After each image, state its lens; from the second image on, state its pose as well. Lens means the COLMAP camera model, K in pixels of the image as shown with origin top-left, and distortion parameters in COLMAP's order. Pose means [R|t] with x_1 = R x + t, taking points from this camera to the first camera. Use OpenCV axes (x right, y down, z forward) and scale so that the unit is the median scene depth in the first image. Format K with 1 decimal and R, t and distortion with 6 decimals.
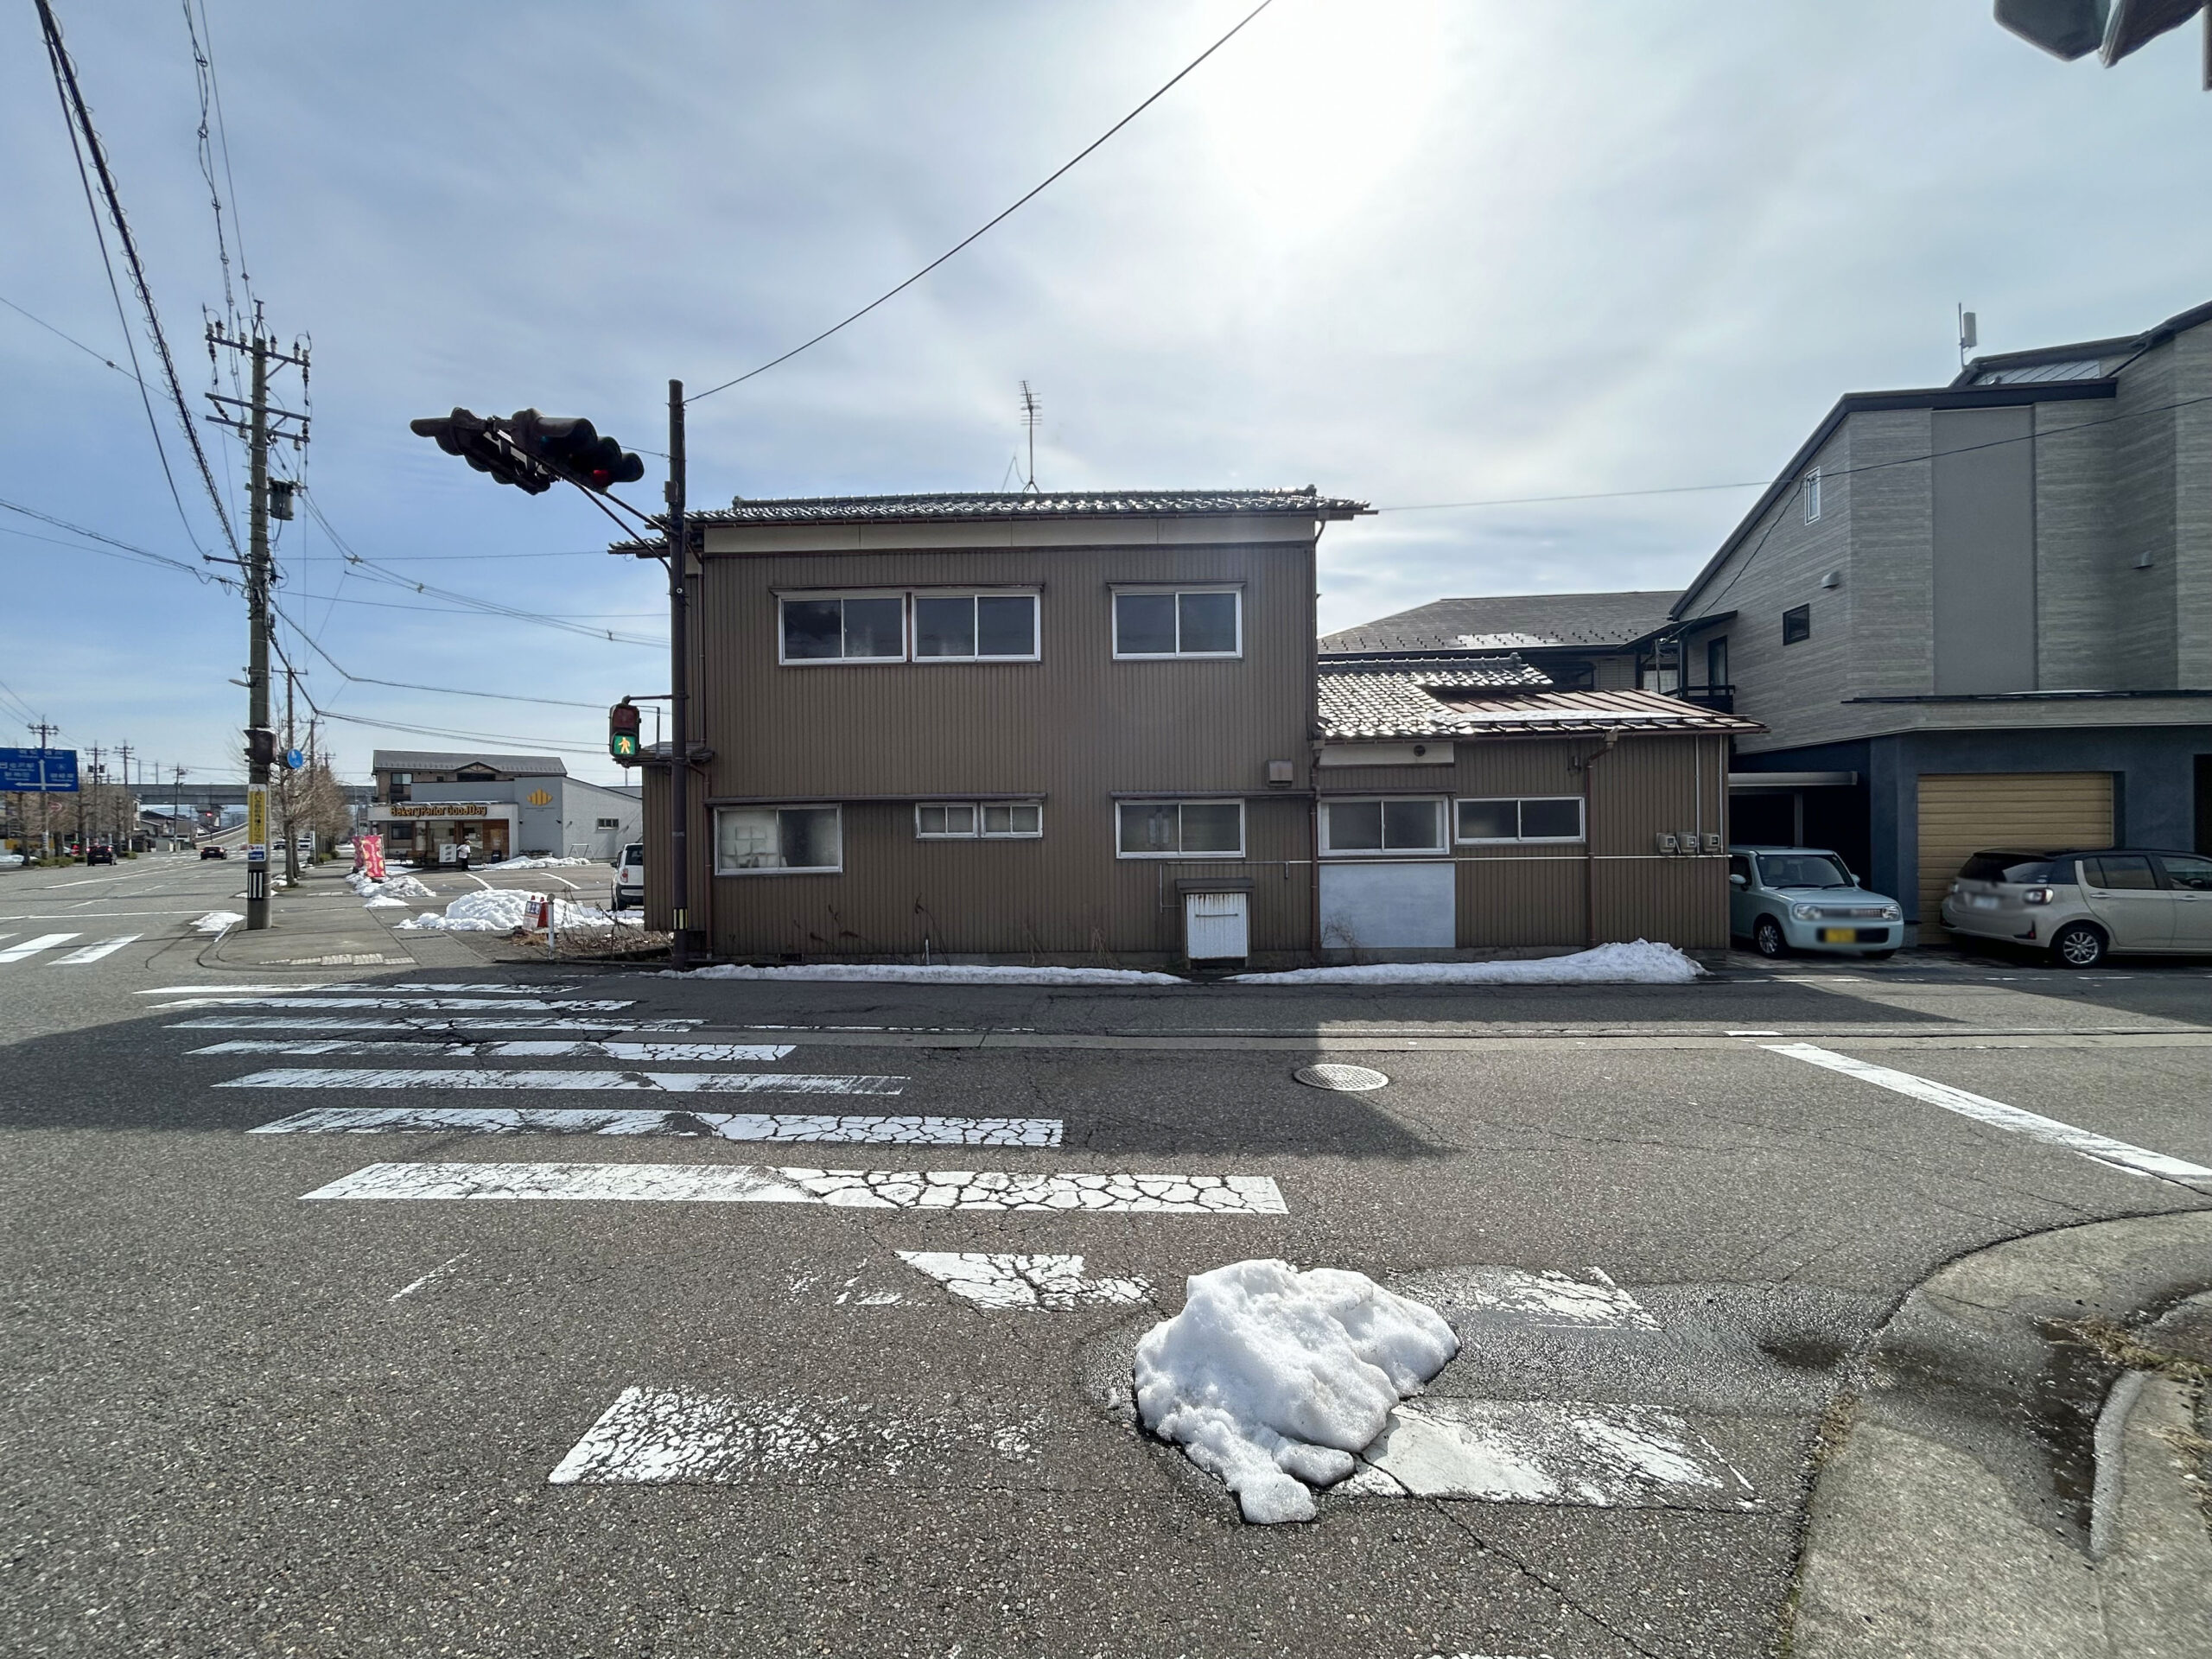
lens RADIAL K [[898.3, 0, 1106.2], [0, 898.3, 835.6], [0, 0, 1]] dist [-0.001099, 0.000611]
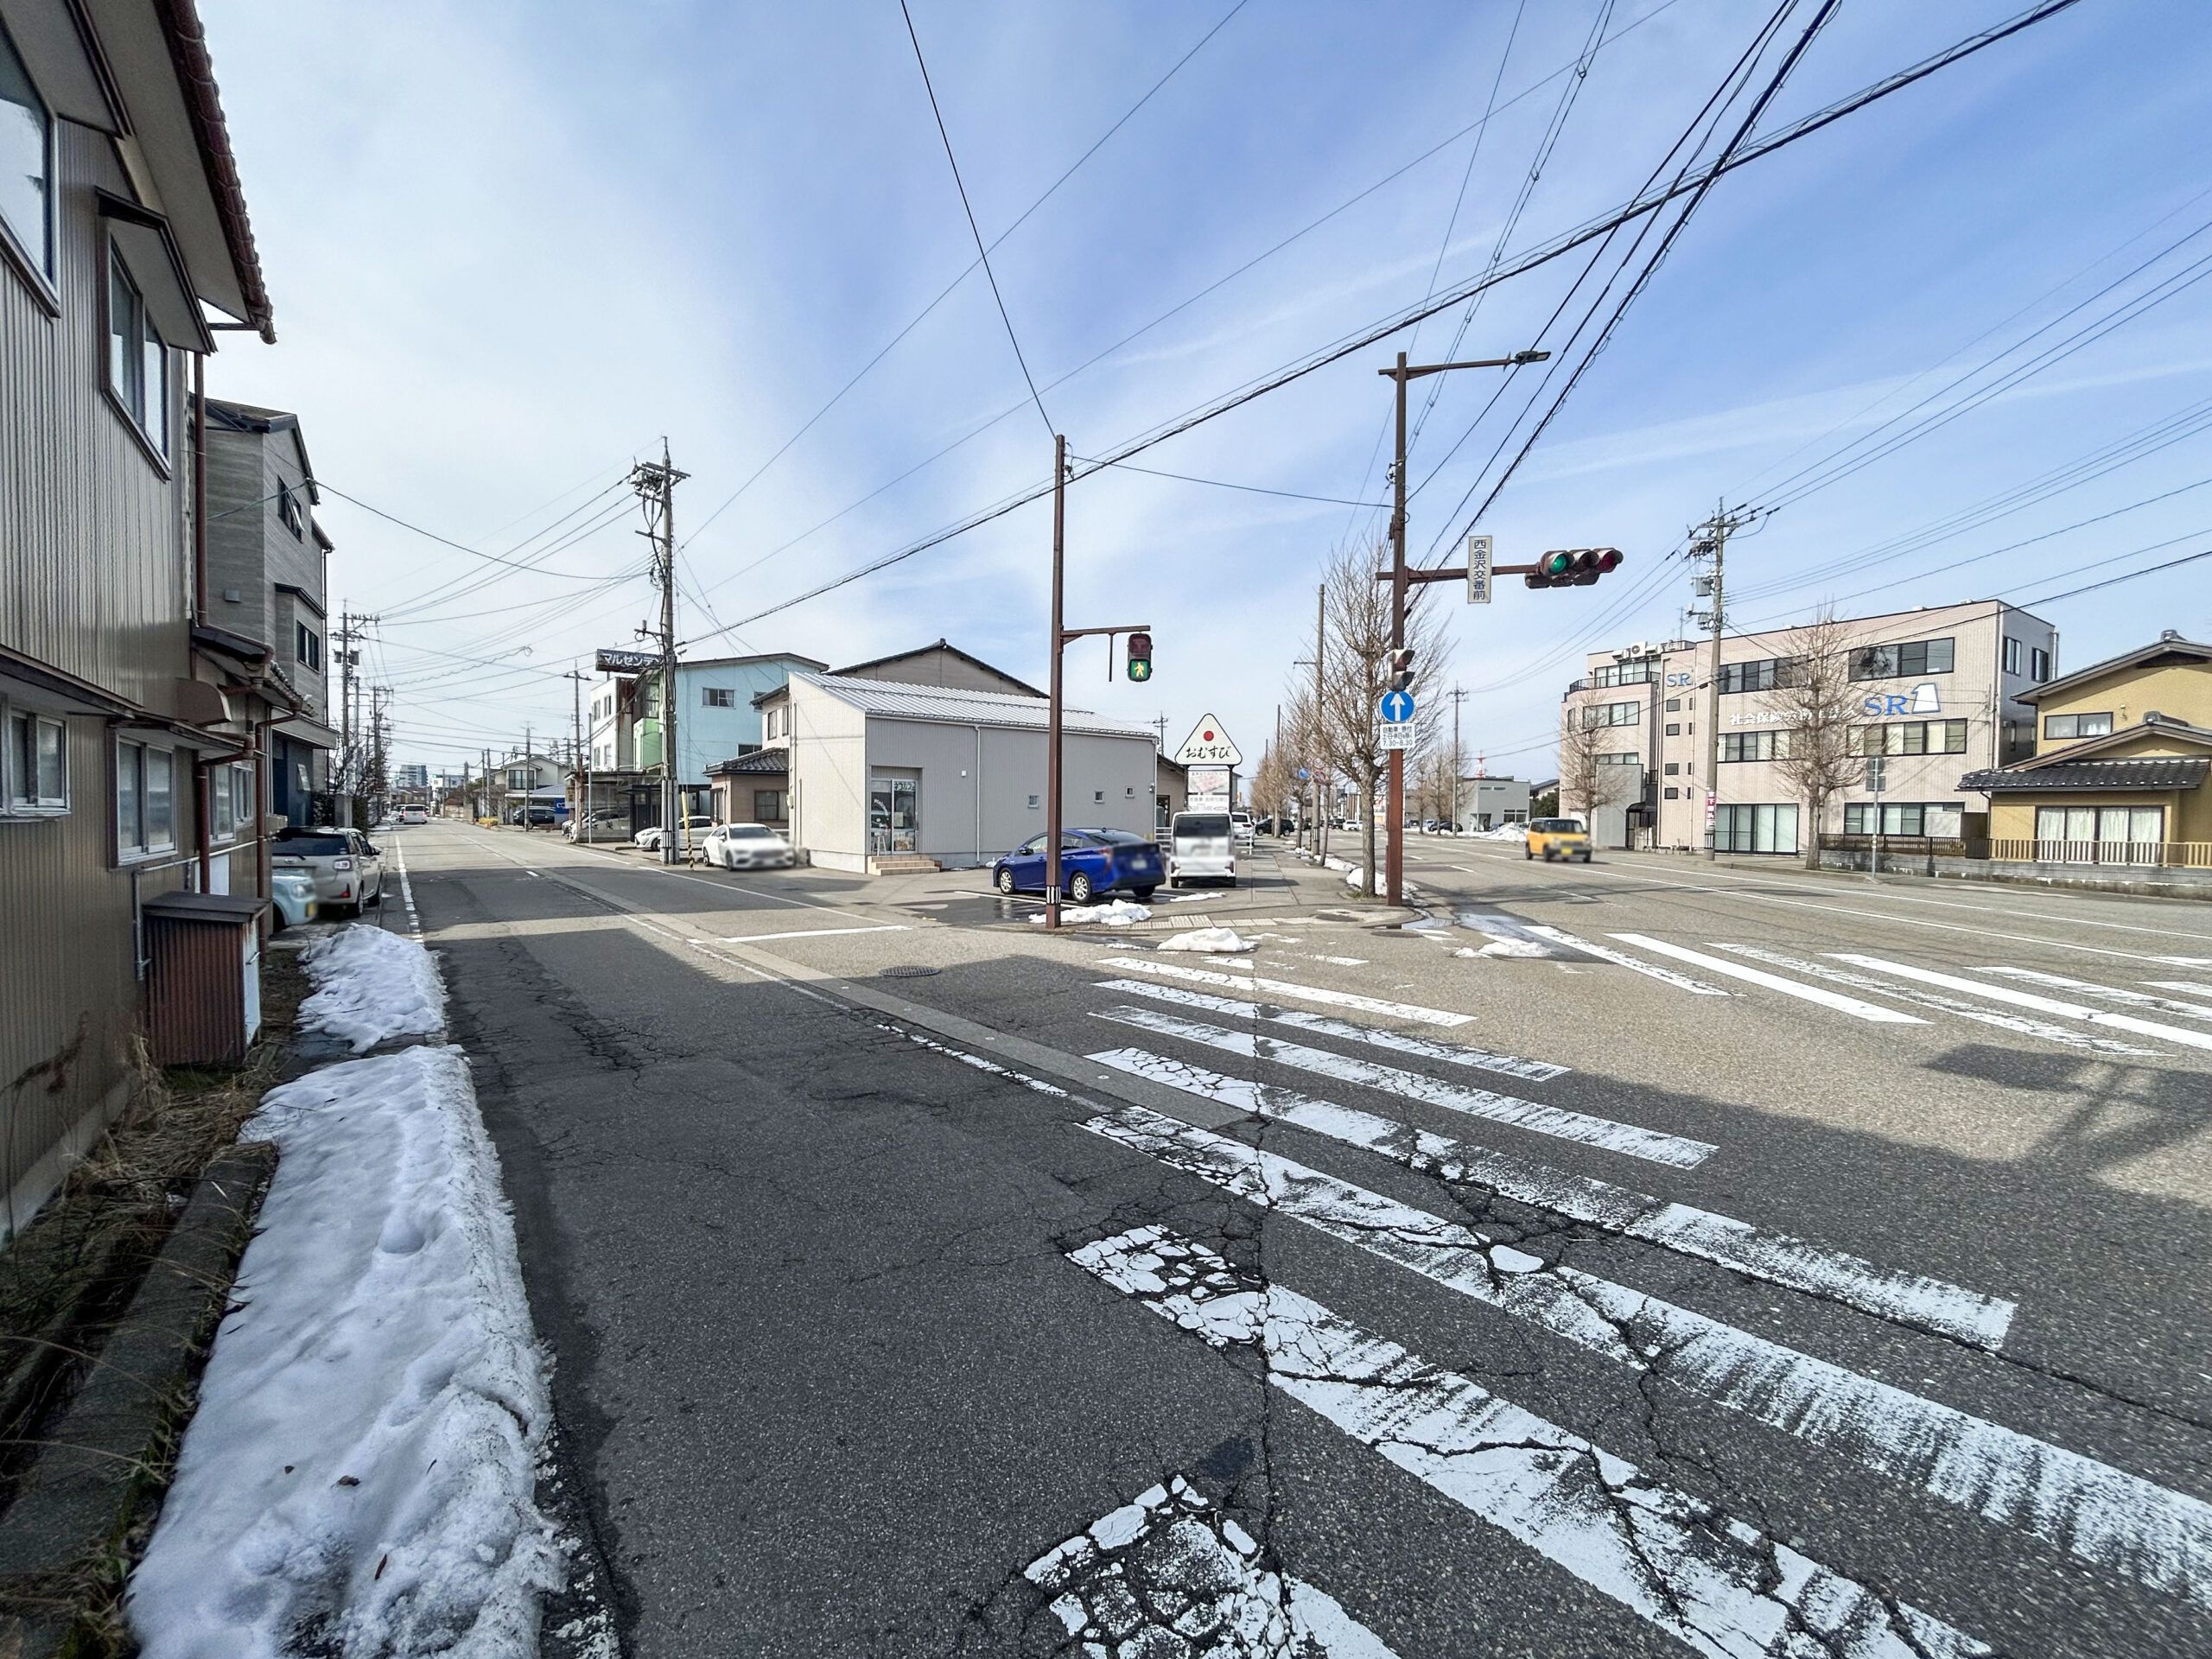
lens RADIAL K [[898.3, 0, 1106.2], [0, 898.3, 835.6], [0, 0, 1]] dist [-0.001099, 0.000611]
pose [[-0.632647, -0.012893, 0.774333, -0.607390], [0.001998, 0.999831, 0.018281, 0.003805], [-0.774438, 0.013112, -0.632514, 0.905609]]
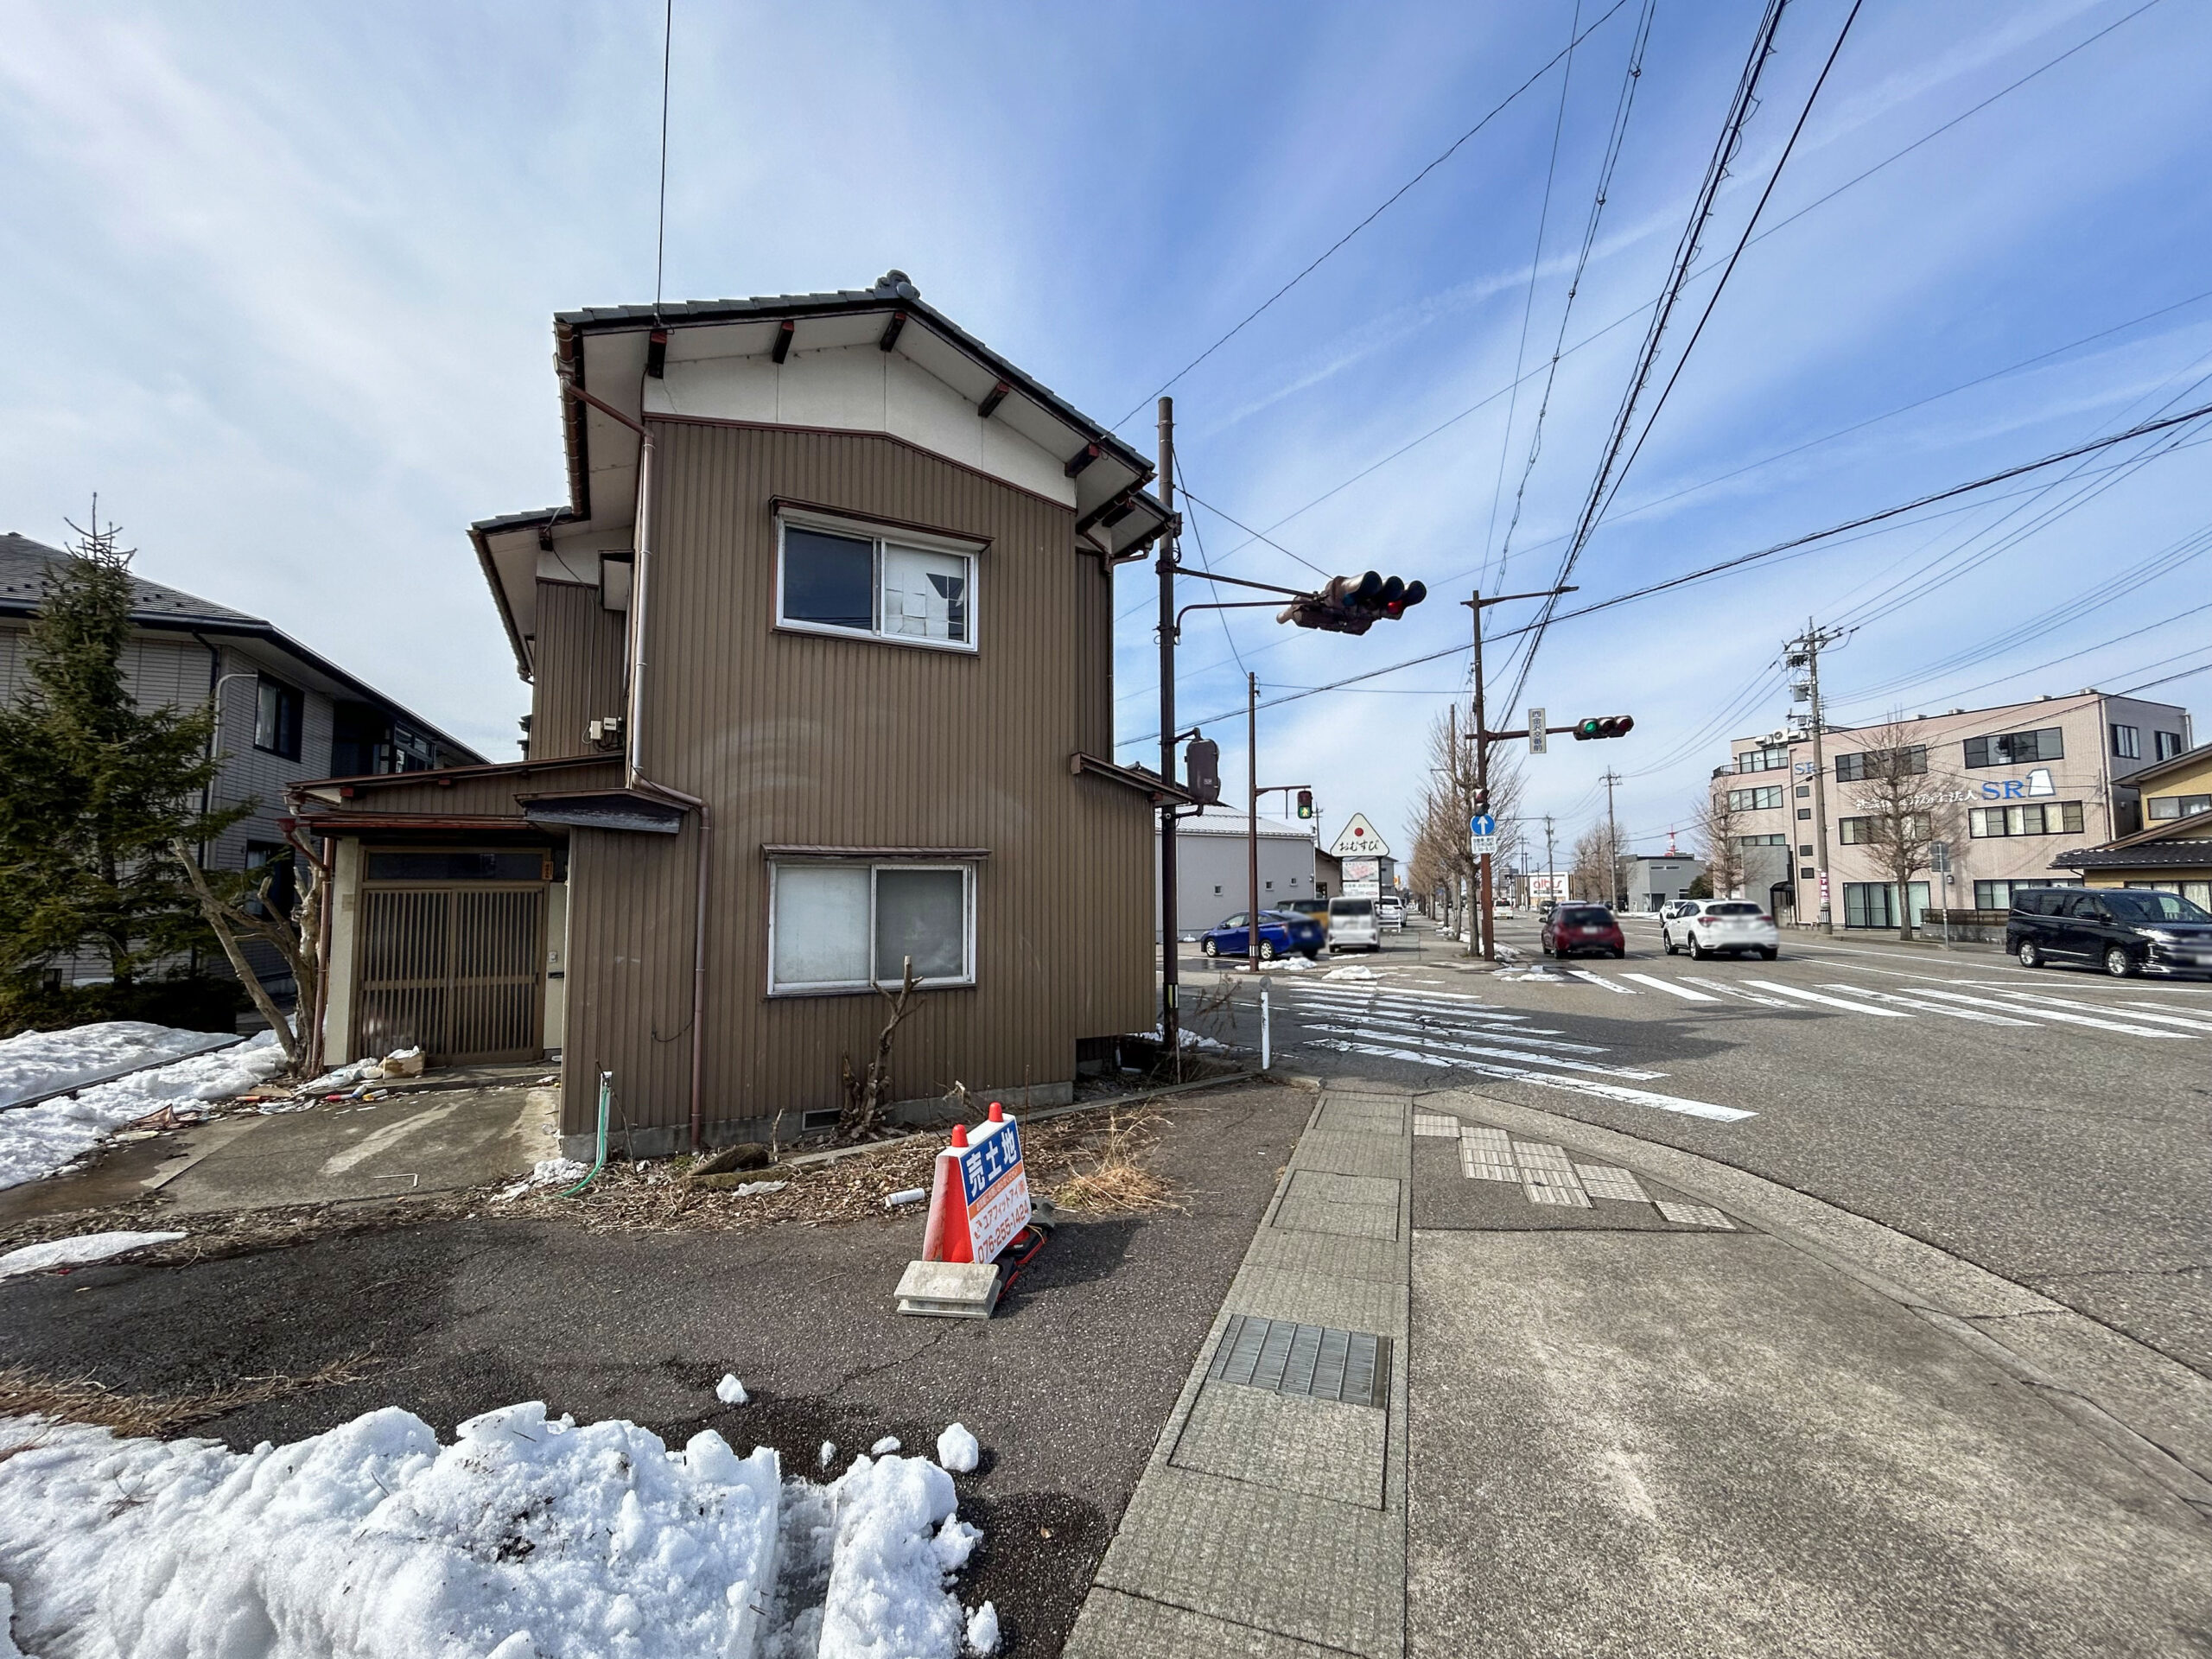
lens RADIAL K [[898.3, 0, 1106.2], [0, 898.3, 835.6], [0, 0, 1]] dist [-0.001099, 0.000611]
pose [[-0.491352, 0.074822, 0.867741, -1.145645], [0.013791, 0.996847, -0.078145, 0.003813], [-0.870852, -0.026430, -0.490834, 1.408300]]
